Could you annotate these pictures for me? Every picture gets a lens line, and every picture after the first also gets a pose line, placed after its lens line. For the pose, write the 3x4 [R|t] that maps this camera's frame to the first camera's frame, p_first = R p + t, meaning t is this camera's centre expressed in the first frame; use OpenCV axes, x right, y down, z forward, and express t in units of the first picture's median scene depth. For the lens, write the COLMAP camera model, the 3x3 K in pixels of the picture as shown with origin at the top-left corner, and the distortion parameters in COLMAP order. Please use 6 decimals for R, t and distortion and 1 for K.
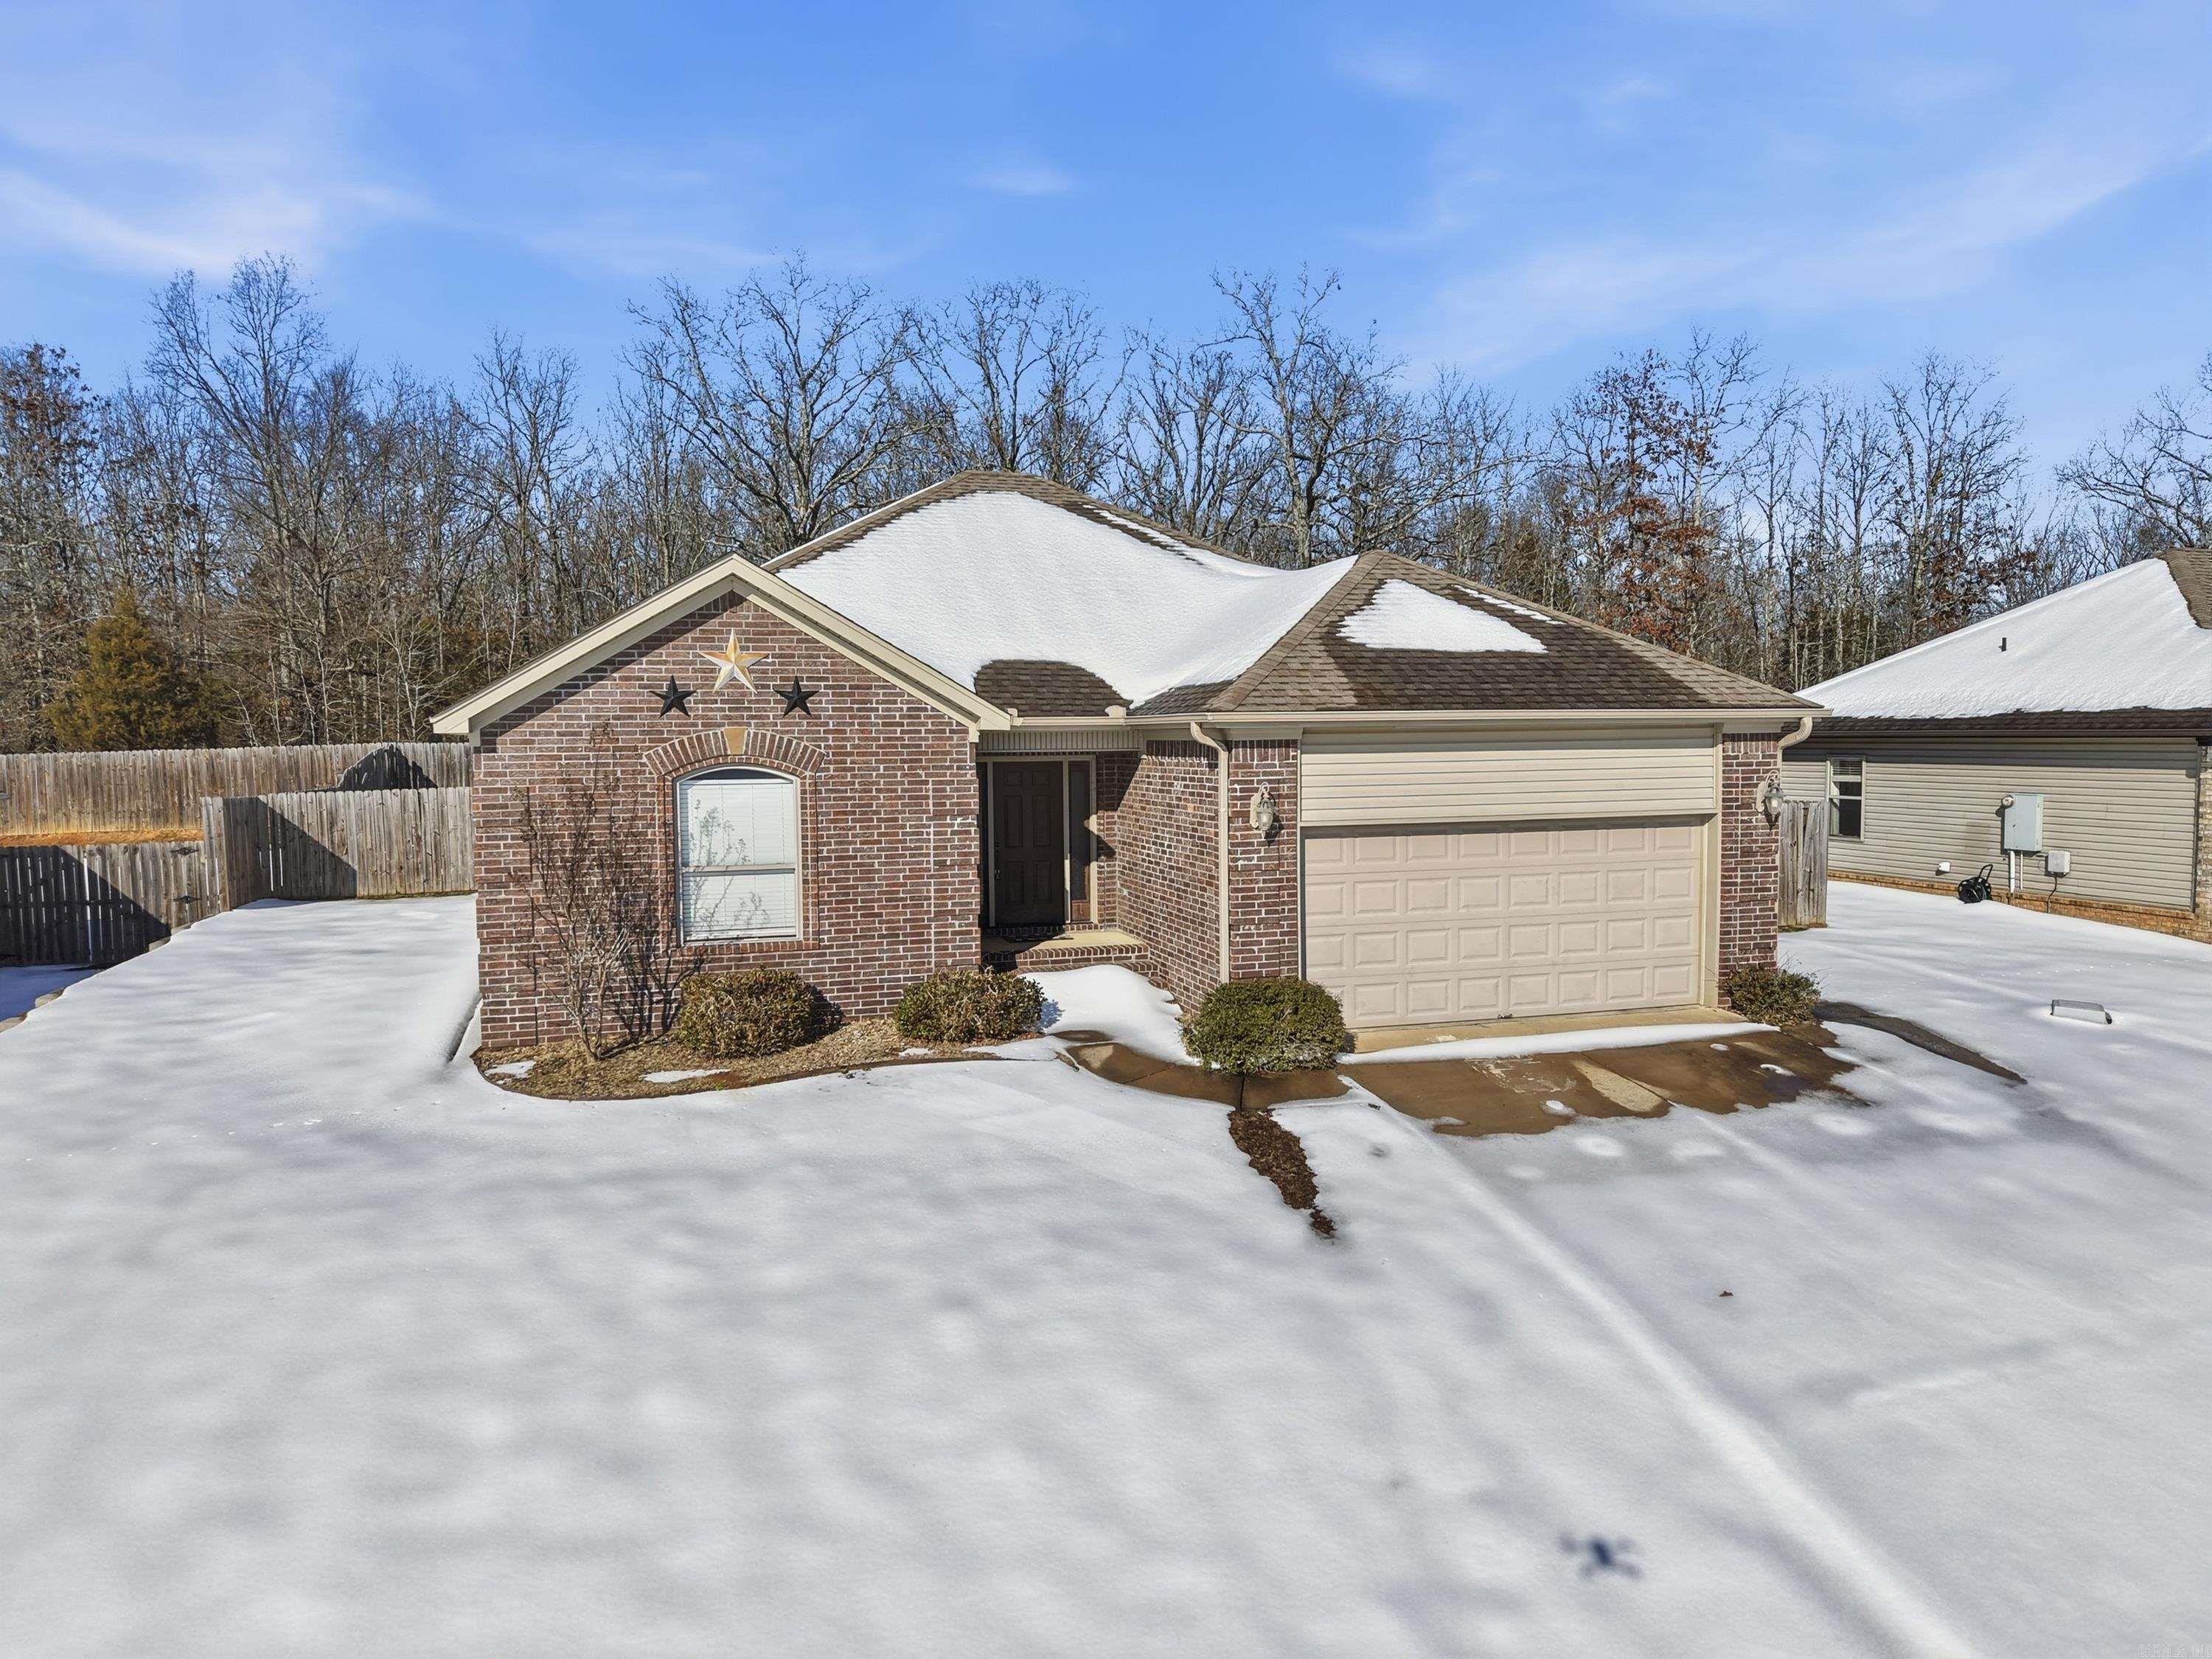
lens RADIAL K [[1479.6, 0, 1106.0], [0, 1479.6, 829.5], [0, 0, 1]] dist [0.032687, -0.037998]
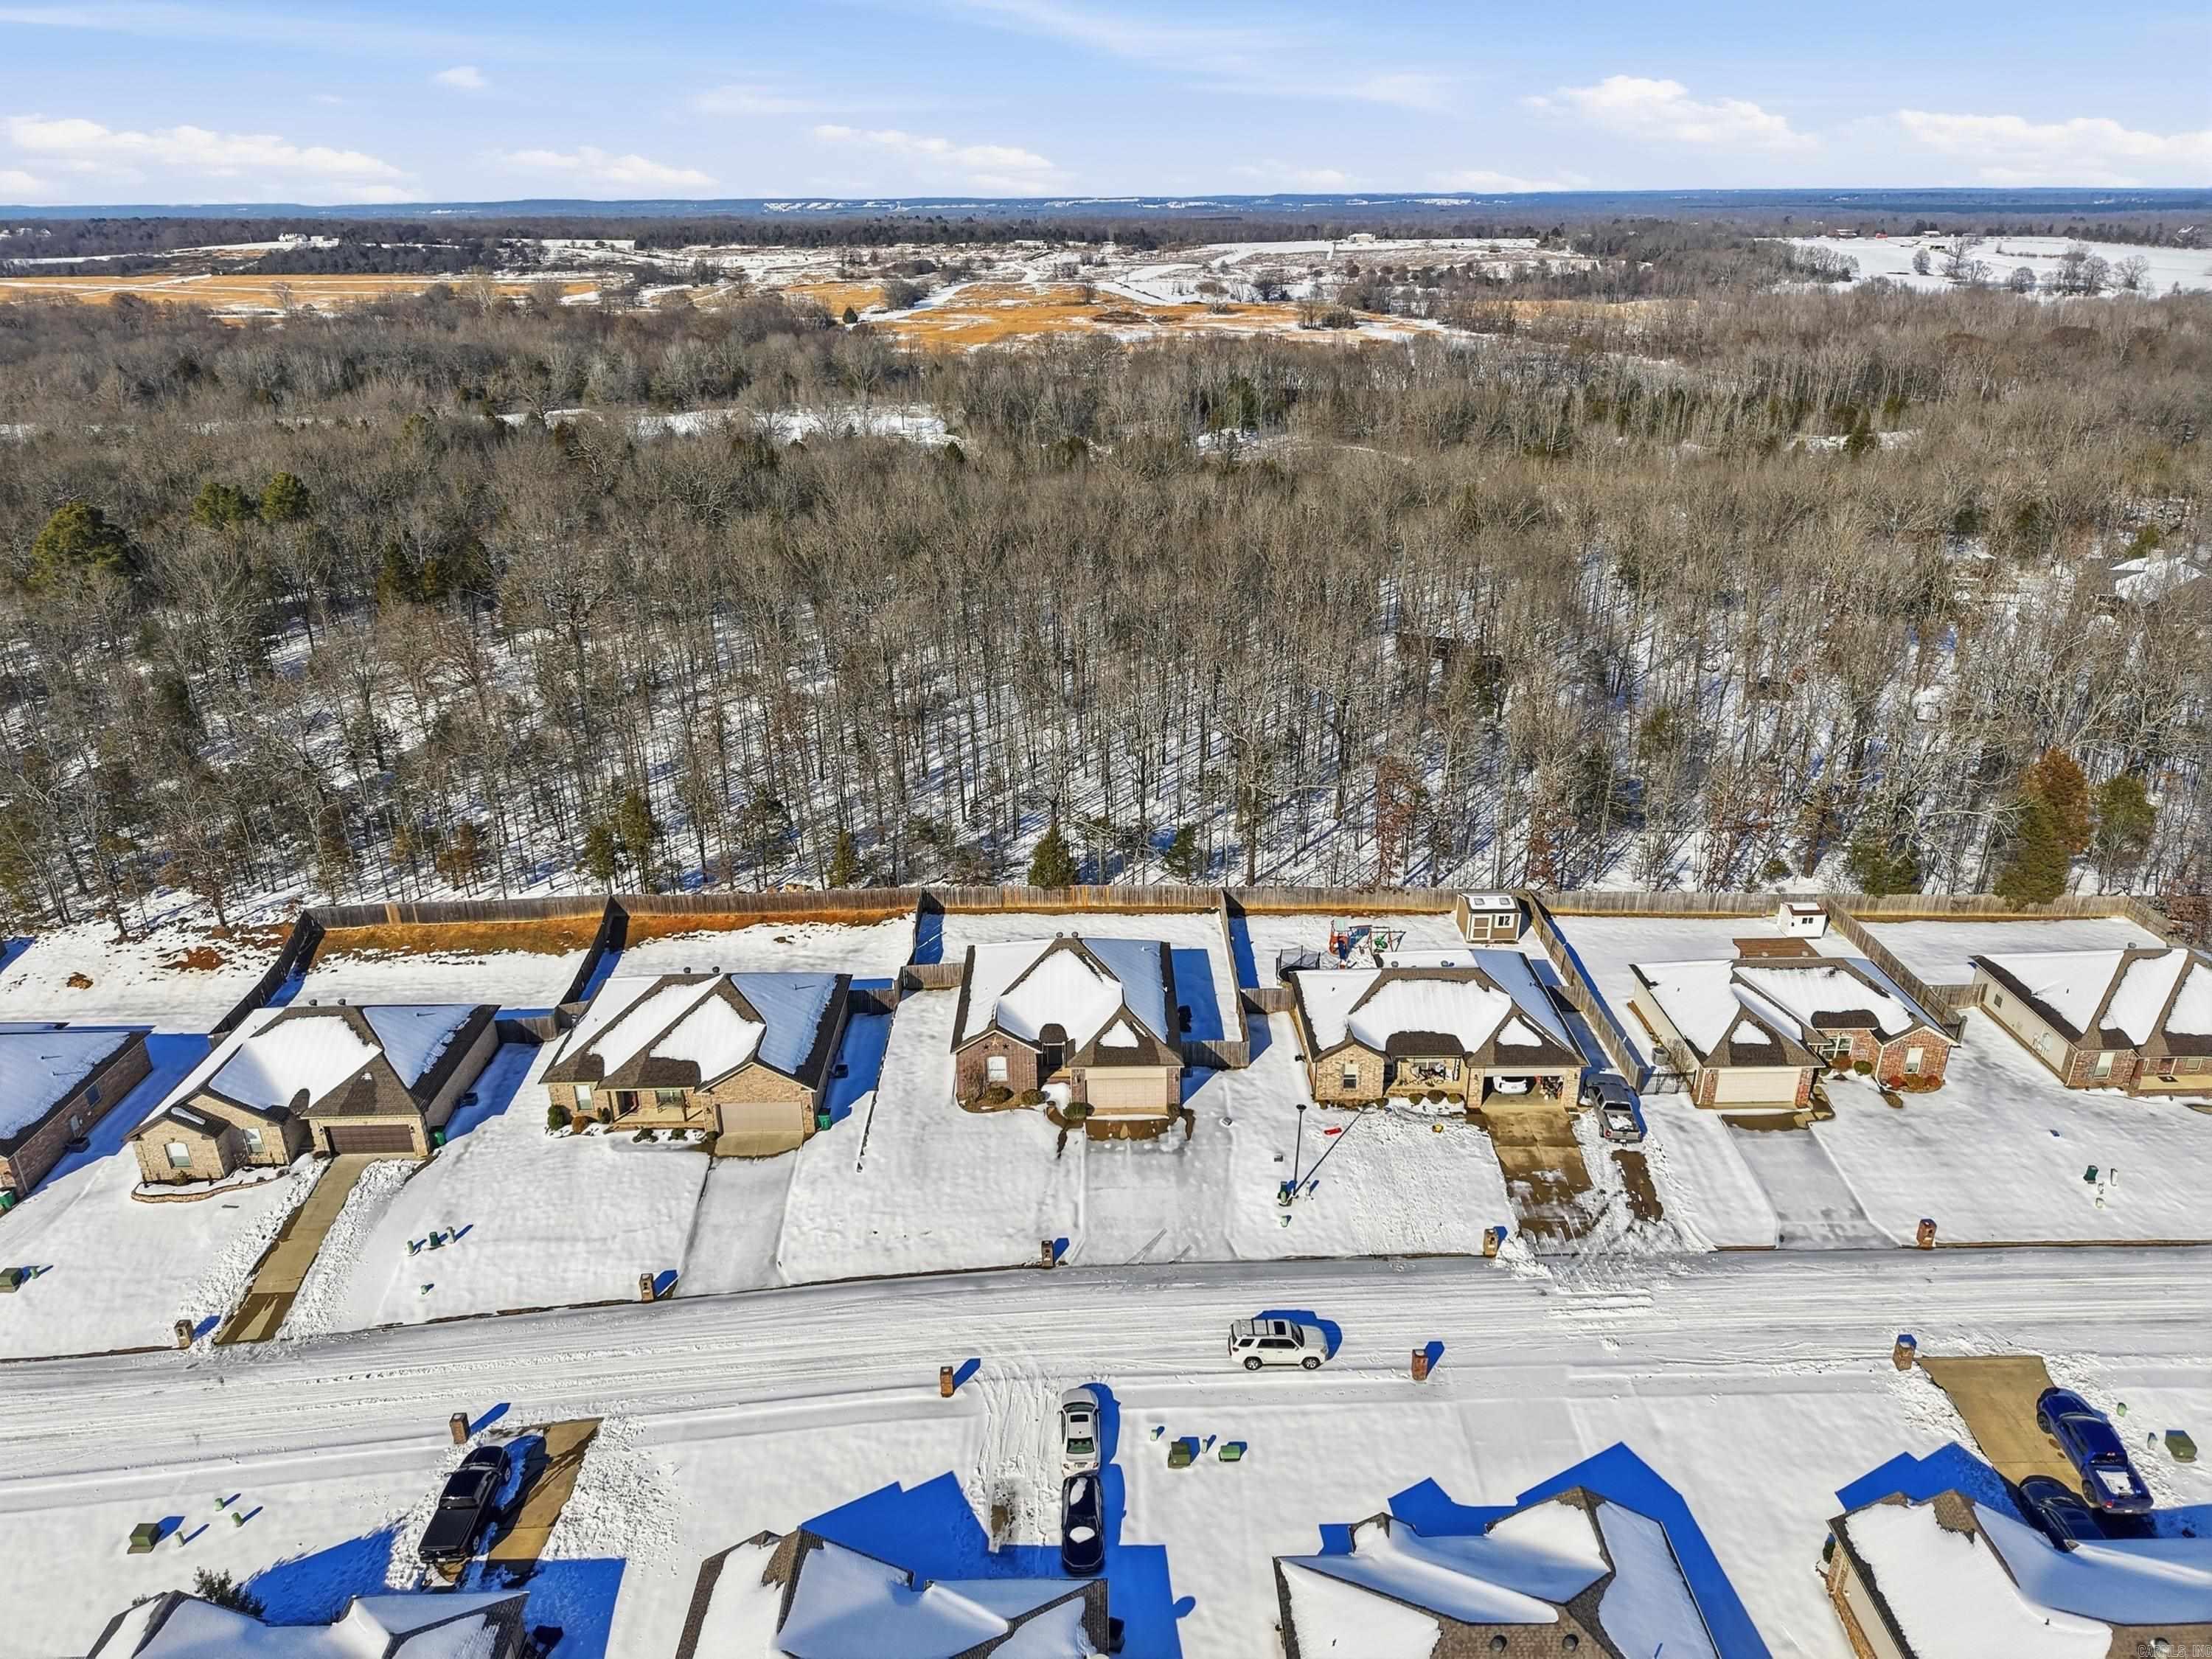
lens RADIAL K [[1489.3, 0, 1106.0], [0, 1489.3, 829.5], [0, 0, 1]] dist [0.145911, -0.000317]
pose [[0.961627, 0.105985, -0.253064, 1.646580], [-0.014004, 0.940133, 0.340519, -3.029919], [0.274004, -0.323908, 0.905541, -4.148455]]
